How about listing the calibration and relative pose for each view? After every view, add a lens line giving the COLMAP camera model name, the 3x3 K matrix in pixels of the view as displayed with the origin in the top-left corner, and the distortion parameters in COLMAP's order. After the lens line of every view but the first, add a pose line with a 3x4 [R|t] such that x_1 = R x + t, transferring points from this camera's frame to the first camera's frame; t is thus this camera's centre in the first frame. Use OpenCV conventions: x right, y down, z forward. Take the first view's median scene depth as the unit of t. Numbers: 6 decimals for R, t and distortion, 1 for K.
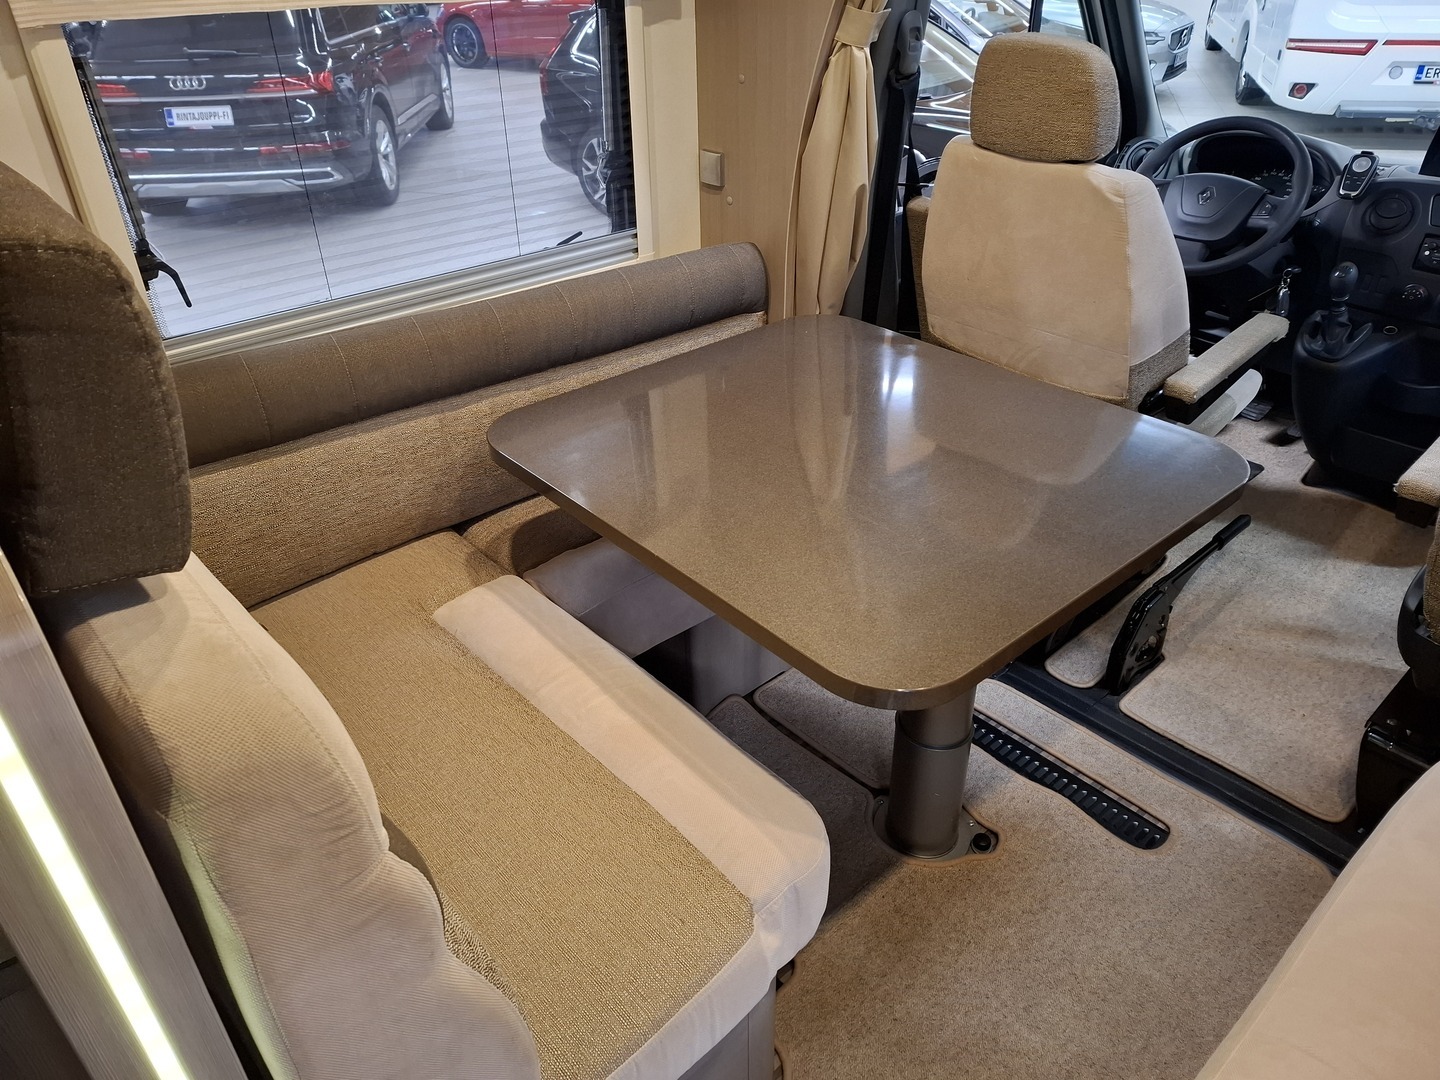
lens RADIAL K [[1006.0, 0, 720.6], [0, 1006.0, 533.9], [0, 0, 1]] dist [0.046707, -0.036157]
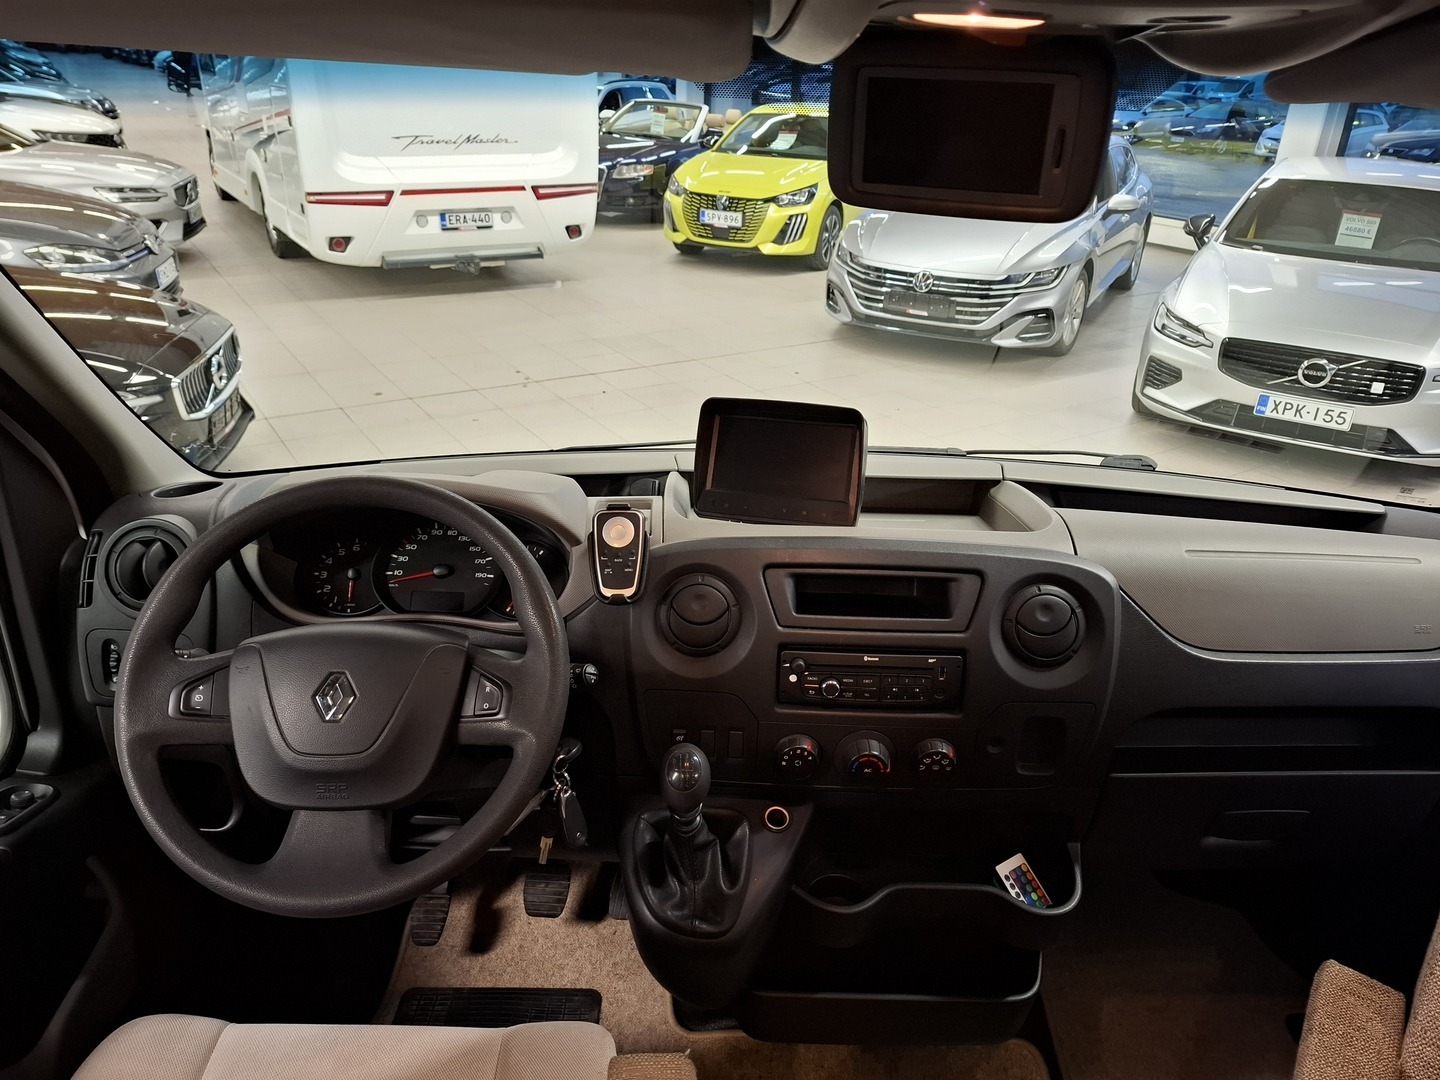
lens RADIAL K [[1004.7, 0, 720.0], [0, 1004.7, 540.0], [0, 0, 1]] dist [0.098209, -0.134776]
pose [[0.668774, -0.281911, 0.687944, 0.334310], [0.357799, 0.933159, 0.034569, -0.358146], [-0.651706, 0.223027, 0.724940, 0.628379]]
